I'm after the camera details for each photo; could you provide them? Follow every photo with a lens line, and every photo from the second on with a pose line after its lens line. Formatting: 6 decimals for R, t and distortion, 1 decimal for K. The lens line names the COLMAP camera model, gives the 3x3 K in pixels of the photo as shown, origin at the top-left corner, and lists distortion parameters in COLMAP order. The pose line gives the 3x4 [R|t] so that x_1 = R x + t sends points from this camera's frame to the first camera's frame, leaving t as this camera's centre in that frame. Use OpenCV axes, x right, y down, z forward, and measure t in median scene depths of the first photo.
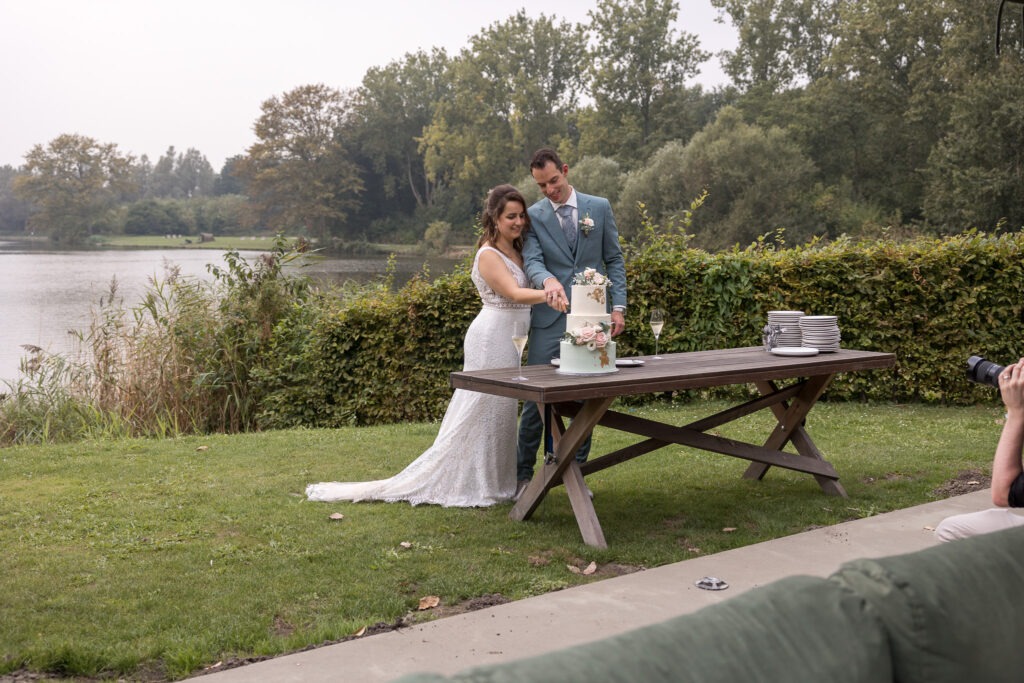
lens RADIAL K [[1093.7, 0, 510.4], [0, 1093.7, 377.8], [0, 0, 1]] dist [-0.019371, 0.003552]
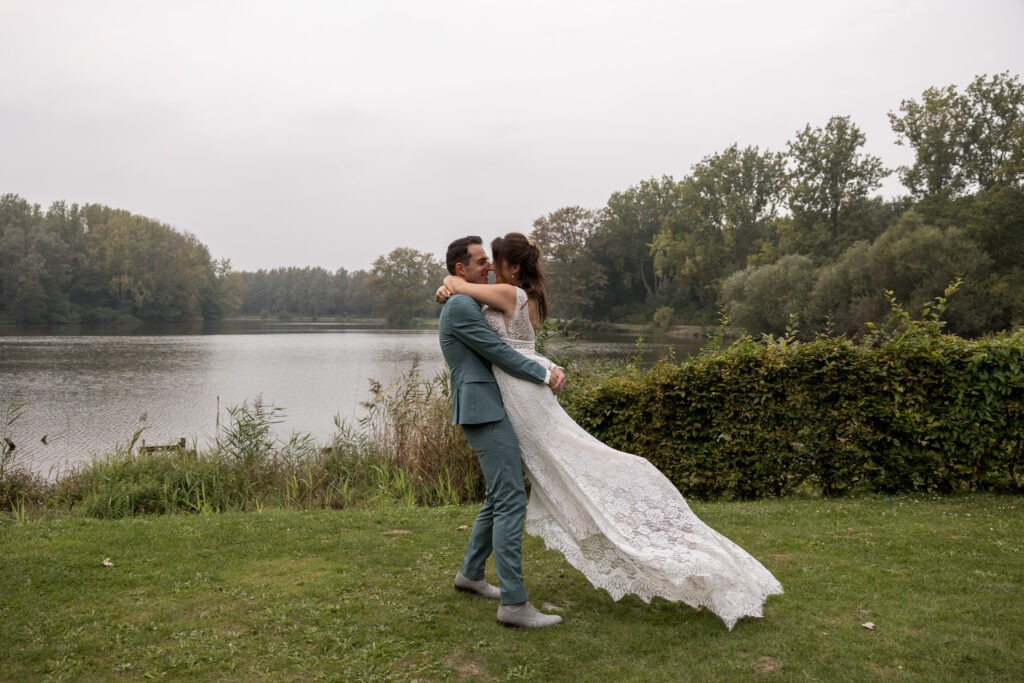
lens RADIAL K [[1093.7, 0, 510.4], [0, 1093.7, 377.8], [0, 0, 1]] dist [-0.019371, 0.003552]
pose [[0.972661, 0.009051, -0.232052, 0.054272], [-0.027592, 0.996666, -0.076777, 0.042073], [0.230584, 0.081081, 0.969669, -0.273097]]
